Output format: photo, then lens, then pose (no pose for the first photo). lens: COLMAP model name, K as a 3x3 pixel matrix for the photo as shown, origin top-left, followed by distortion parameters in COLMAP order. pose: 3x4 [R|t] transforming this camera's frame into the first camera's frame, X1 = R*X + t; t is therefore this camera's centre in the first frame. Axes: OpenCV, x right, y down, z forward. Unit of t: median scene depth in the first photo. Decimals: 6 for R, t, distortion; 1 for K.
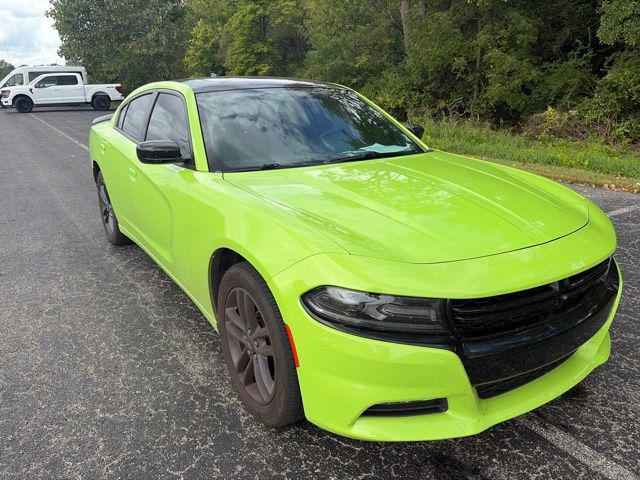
lens RADIAL K [[487.2, 0, 316.4], [0, 487.2, 235.6], [0, 0, 1]] dist [0.040732, -0.035585]
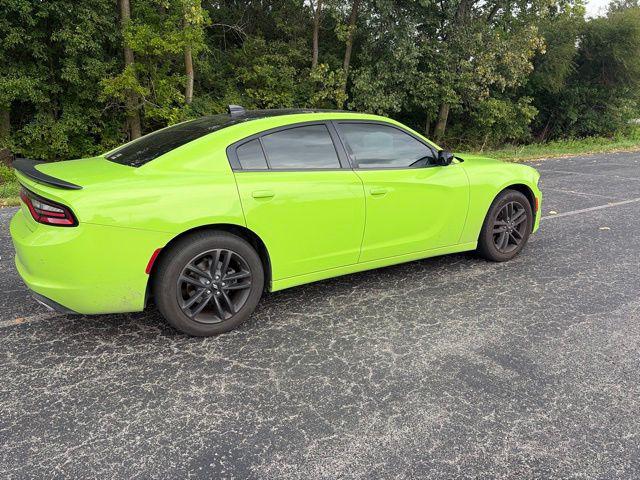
lens RADIAL K [[485.3, 0, 314.6], [0, 485.3, 240.5], [0, 0, 1]] dist [0.024456, -0.003411]
pose [[0.028823, -0.250974, 0.967565, -0.245382], [0.305229, 0.923945, 0.230567, -0.053277], [-0.951843, 0.288683, 0.103235, 0.172147]]
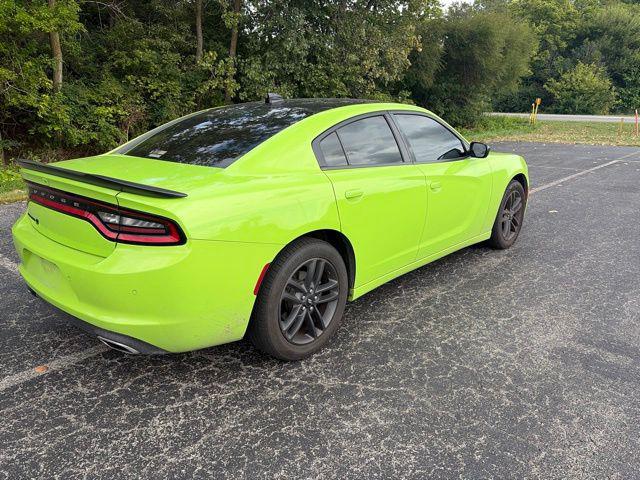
lens RADIAL K [[487.2, 0, 316.4], [0, 487.2, 235.6], [0, 0, 1]] dist [0.040732, -0.035585]
pose [[-0.248497, -0.250340, 0.935724, -0.222600], [0.286246, 0.903902, 0.317843, -0.073407], [-0.925372, 0.346830, -0.152958, 0.236828]]
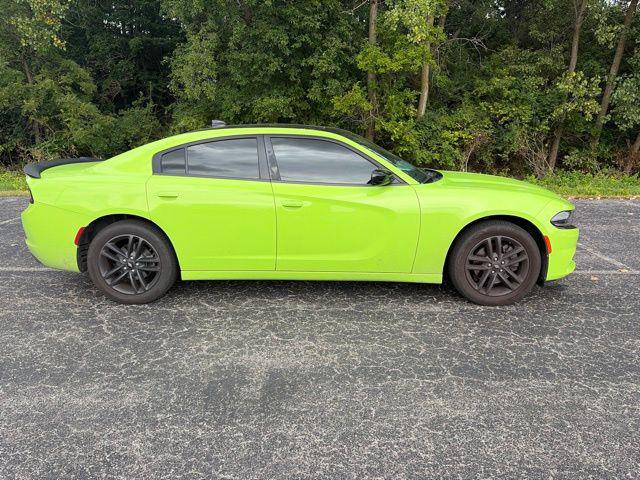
lens RADIAL K [[480.3, 0, 320.0], [0, 480.3, 240.0], [0, 0, 1]] dist [0.023913, -0.008986]
pose [[0.565149, -0.184709, 0.804045, -0.208702], [0.241891, 0.968879, 0.052554, -0.014085], [-0.788730, 0.164790, 0.592241, 0.044819]]
